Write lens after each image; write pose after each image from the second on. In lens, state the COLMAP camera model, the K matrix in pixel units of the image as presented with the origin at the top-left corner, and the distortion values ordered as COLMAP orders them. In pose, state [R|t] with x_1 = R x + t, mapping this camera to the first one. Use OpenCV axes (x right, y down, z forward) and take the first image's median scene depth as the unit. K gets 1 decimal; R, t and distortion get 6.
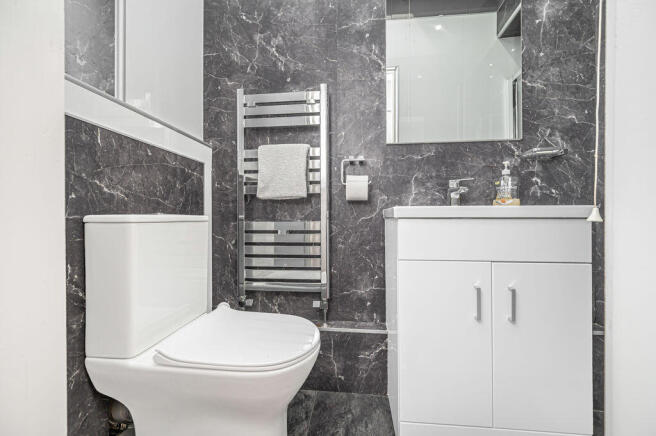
lens RADIAL K [[260.5, 0, 328.2], [0, 260.5, 218.7], [0, 0, 1]] dist [0.003504, 0.000249]
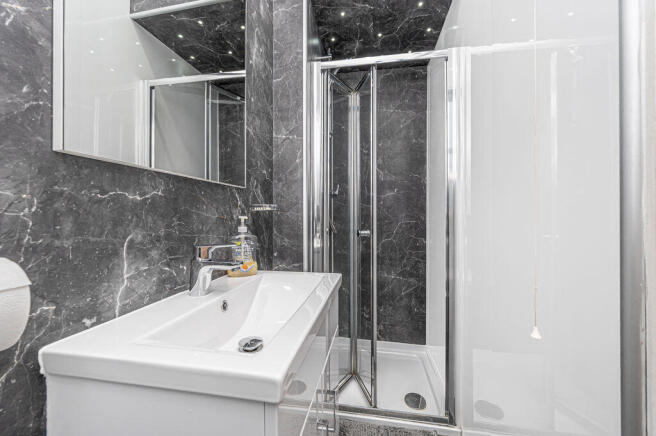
lens RADIAL K [[260.5, 0, 328.2], [0, 260.5, 213.2], [0, 0, 1]] dist [0.003504, 0.000249]
pose [[0.084394, 0.009912, 0.996383, -0.085930], [-0.001620, 0.999951, -0.009810, -0.203906], [-0.996431, -0.000787, 0.084406, 0.623347]]
